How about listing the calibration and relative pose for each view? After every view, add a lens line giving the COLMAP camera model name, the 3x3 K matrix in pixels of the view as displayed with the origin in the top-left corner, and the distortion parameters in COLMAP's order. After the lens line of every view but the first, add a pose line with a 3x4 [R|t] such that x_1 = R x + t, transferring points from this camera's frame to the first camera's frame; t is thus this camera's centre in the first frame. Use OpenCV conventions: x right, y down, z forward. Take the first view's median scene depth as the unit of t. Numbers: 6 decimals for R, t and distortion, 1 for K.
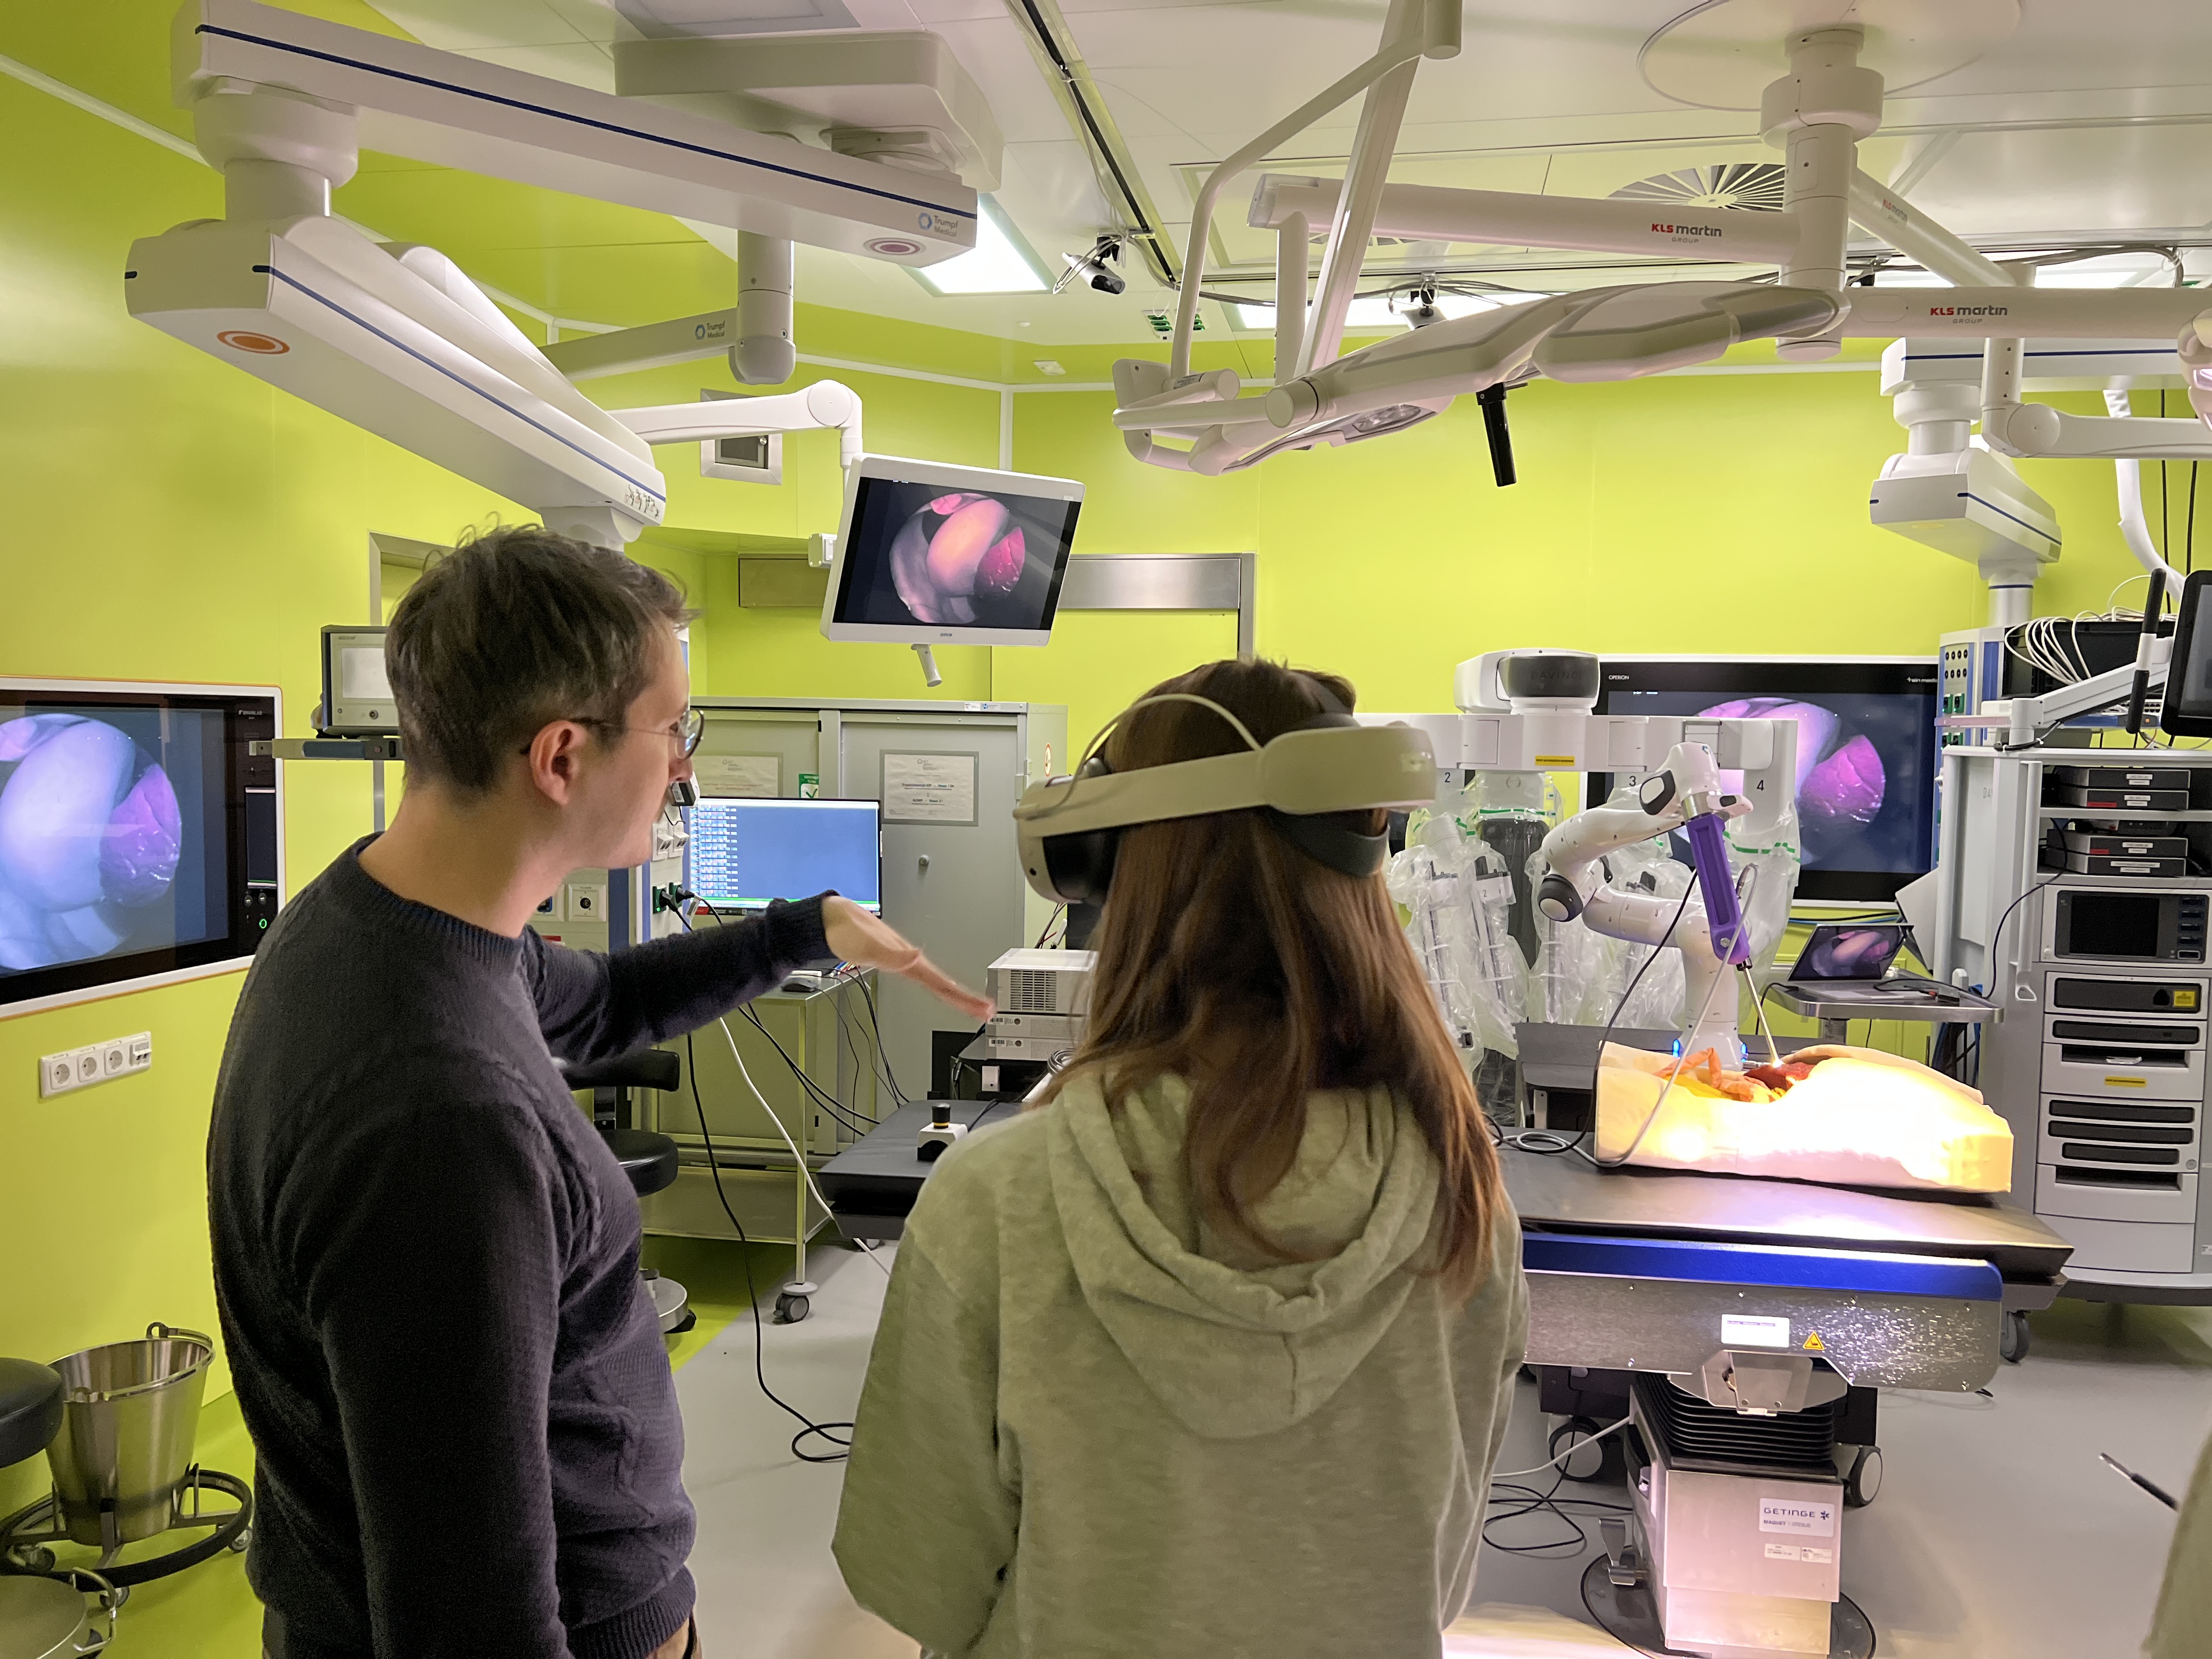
lens RADIAL K [[1648.1, 0, 1106.0], [0, 1648.1, 829.5], [0, 0, 1]] dist [0.078735, -0.094179]
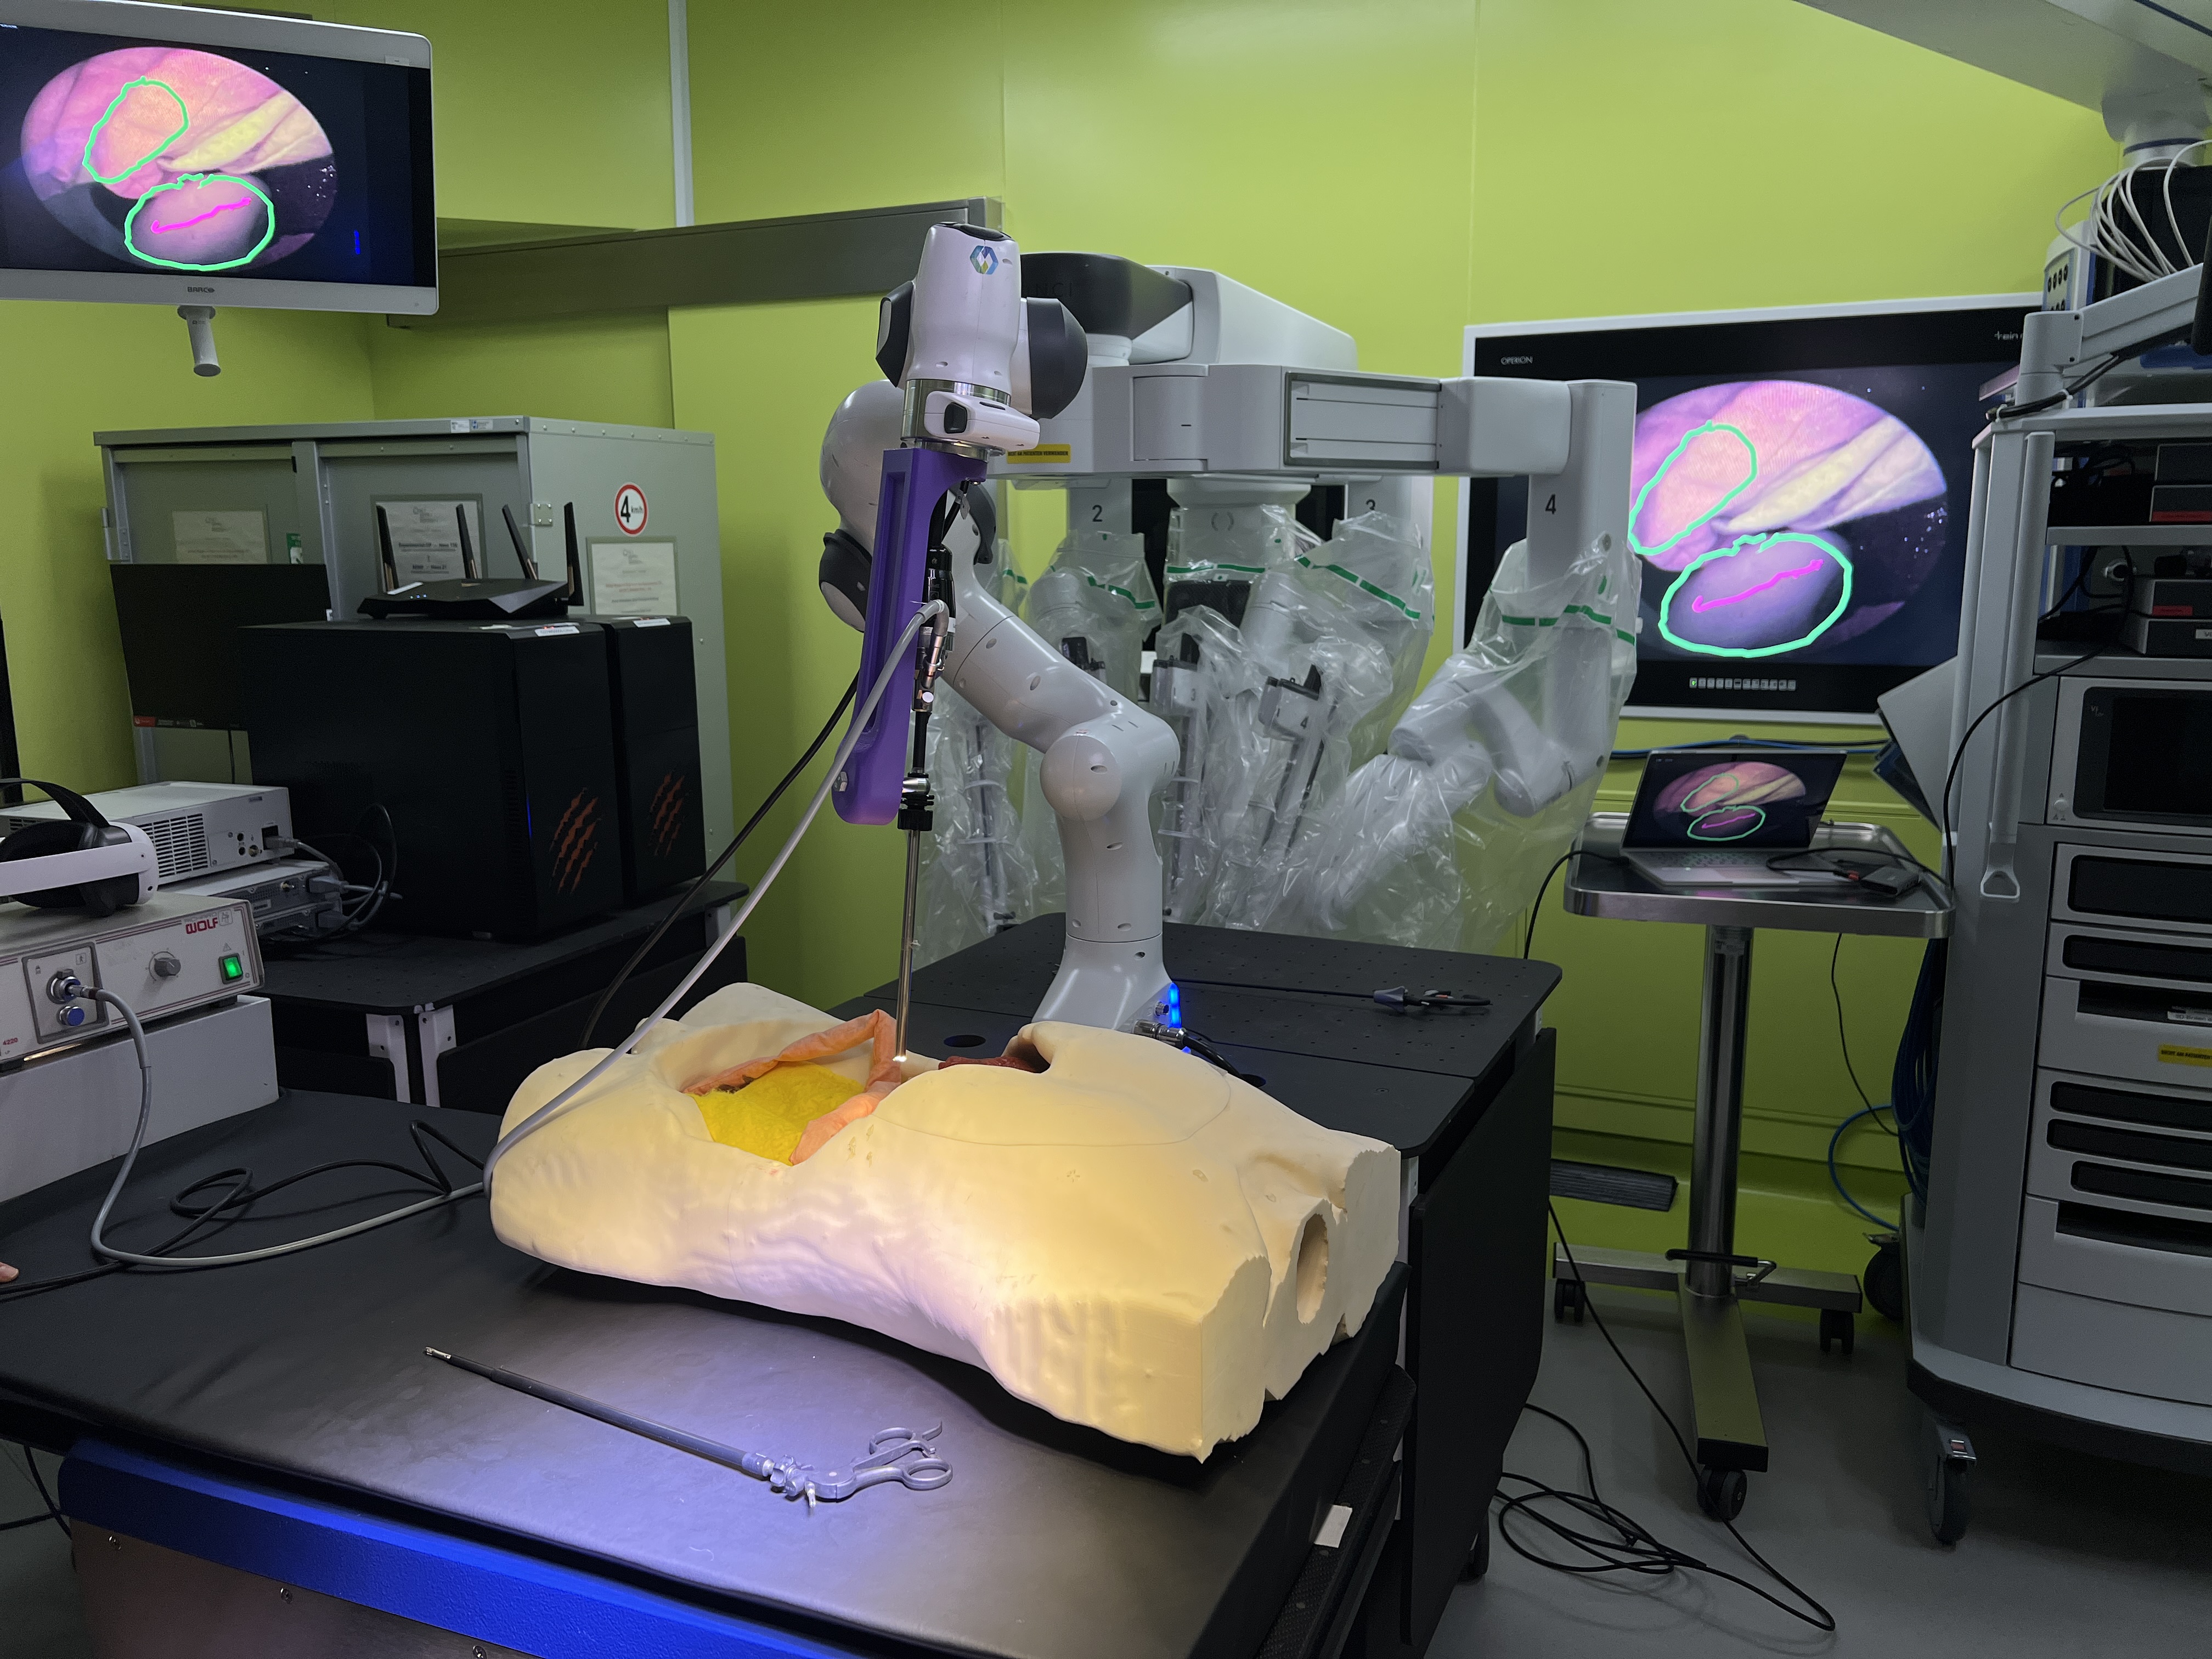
lens RADIAL K [[1648.1, 0, 1106.0], [0, 1648.1, 829.5], [0, 0, 1]] dist [0.078735, -0.094179]
pose [[0.972470, 0.018538, -0.232289, 0.393831], [0.006488, 0.994291, 0.106508, 0.023066], [0.232937, -0.105083, 0.966798, 0.423608]]
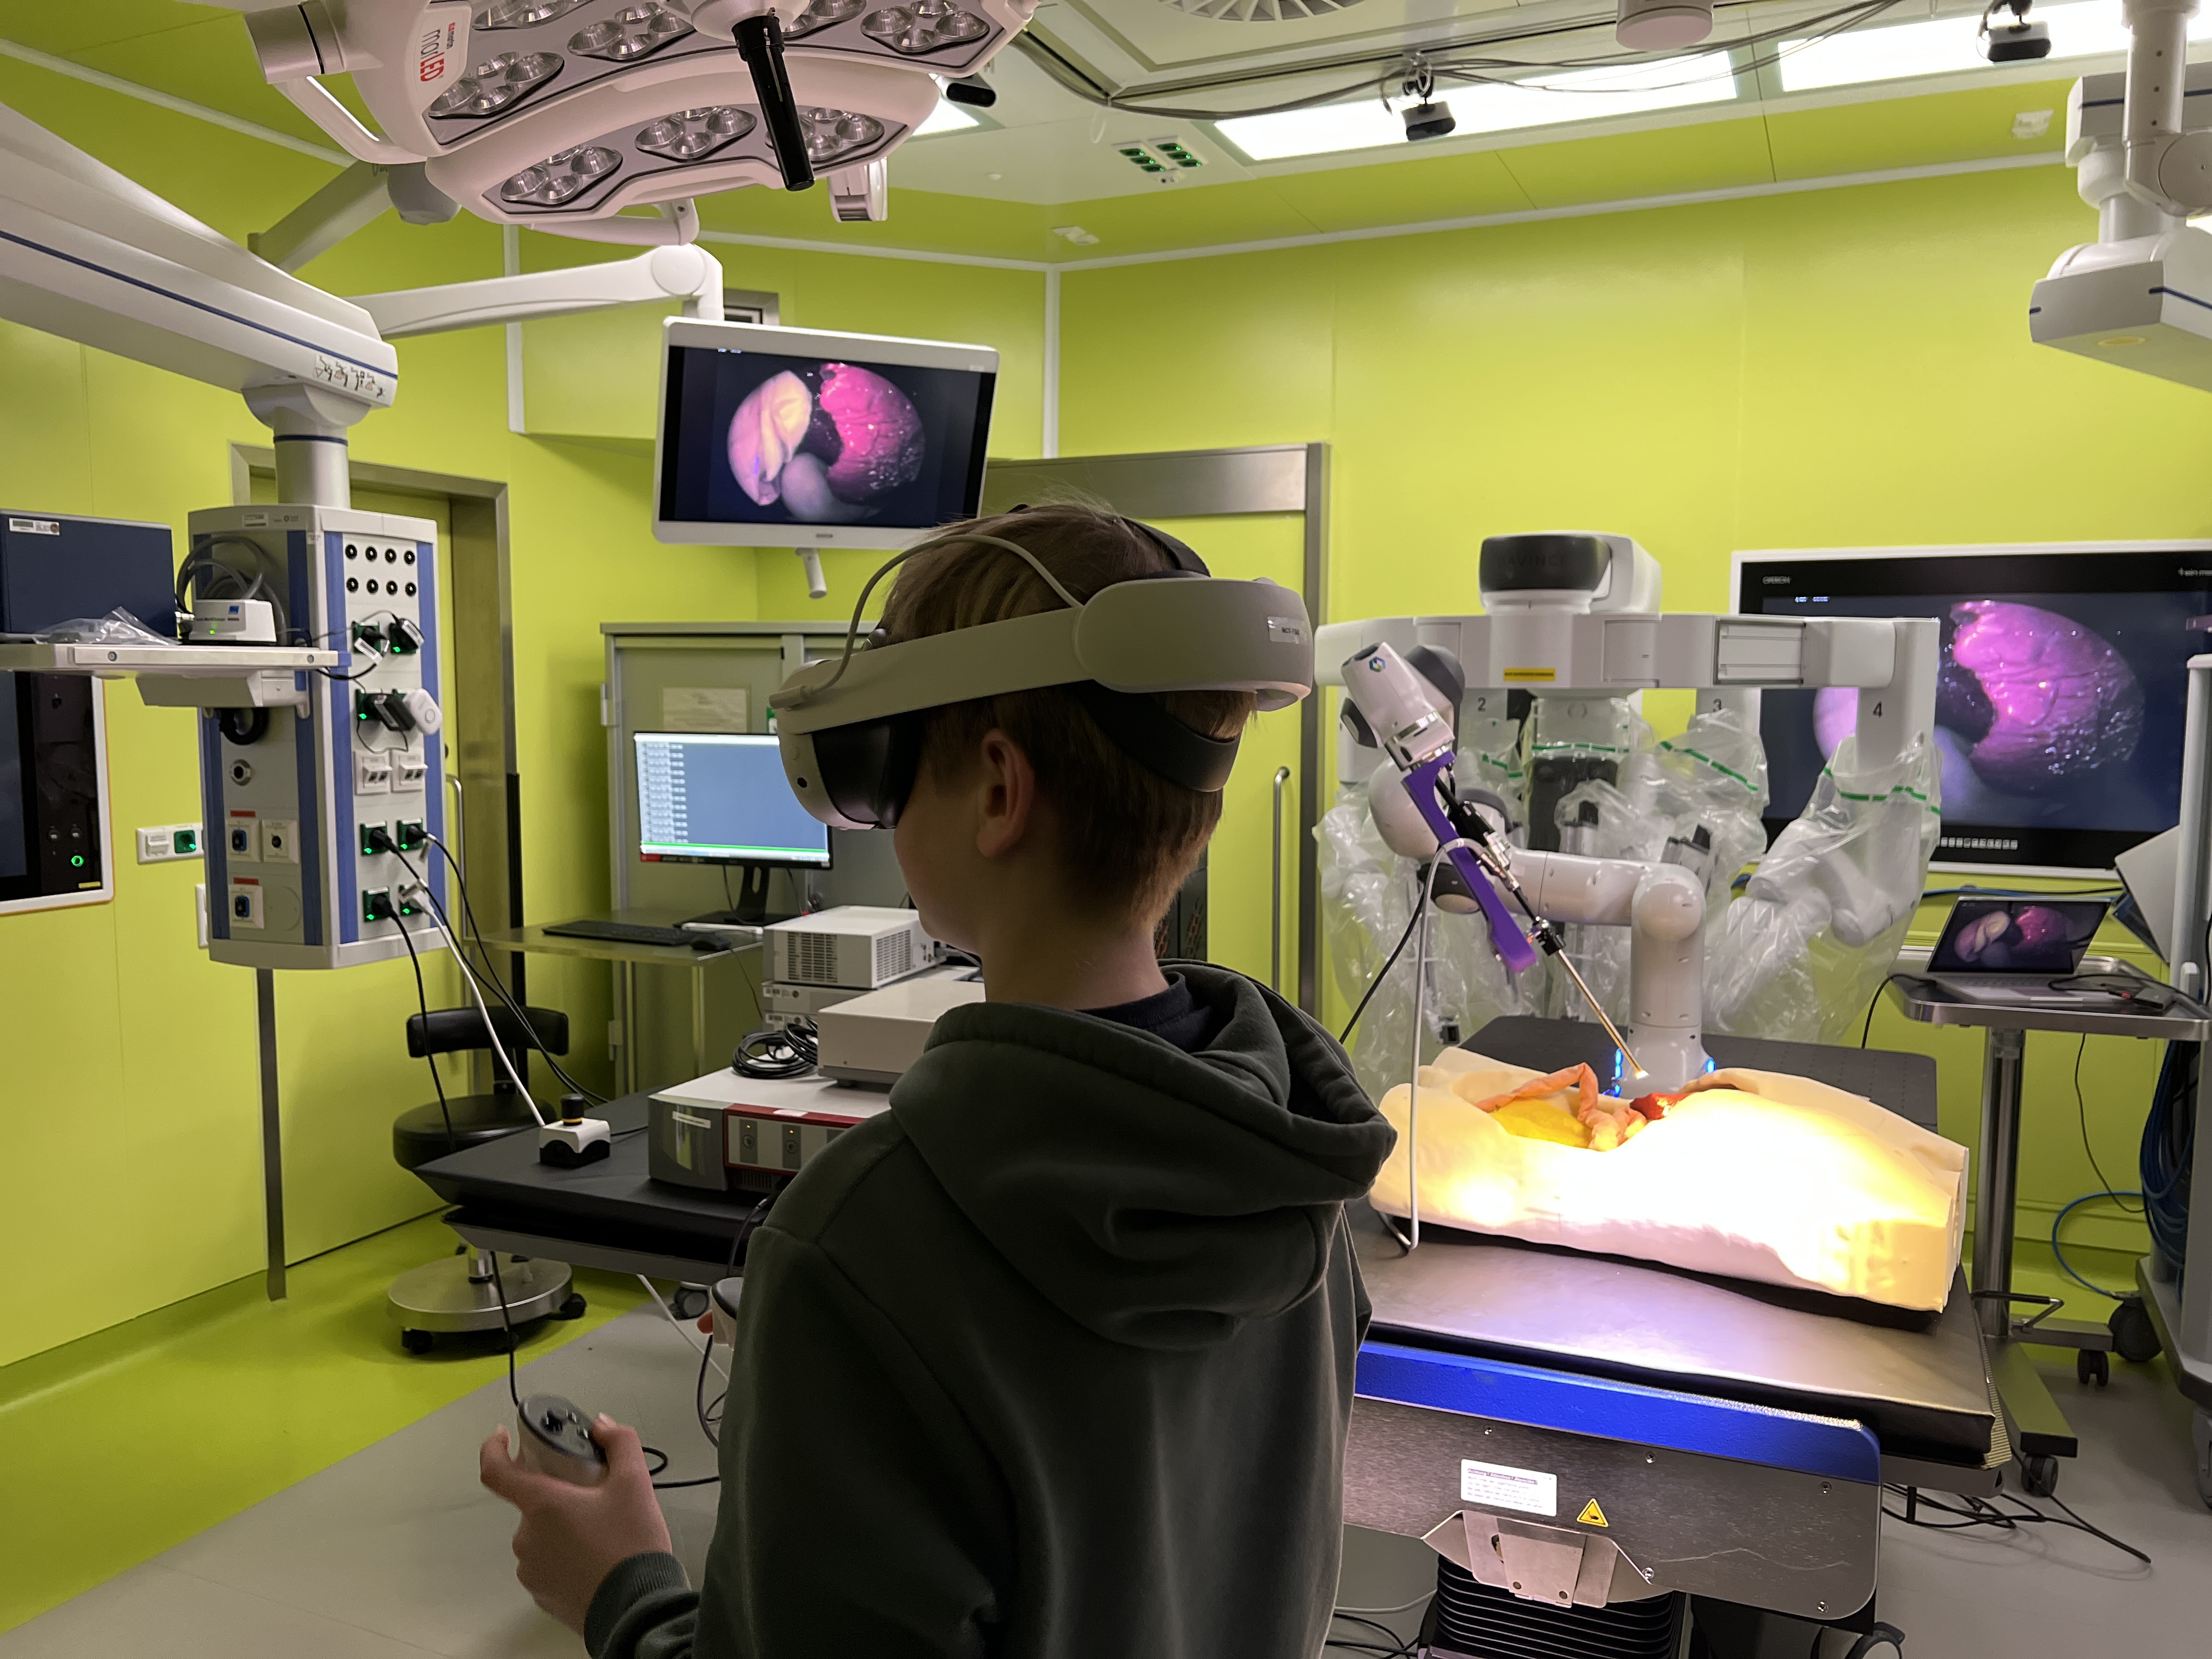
lens RADIAL K [[1659.7, 0, 1106.0], [0, 1659.7, 829.5], [0, 0, 1]] dist [0.058195, -0.070596]
pose [[0.970020, 0.011085, -0.242770, 0.249885], [-0.005088, 0.999667, 0.025316, 0.010425], [0.242970, -0.023322, 0.969753, 0.195426]]
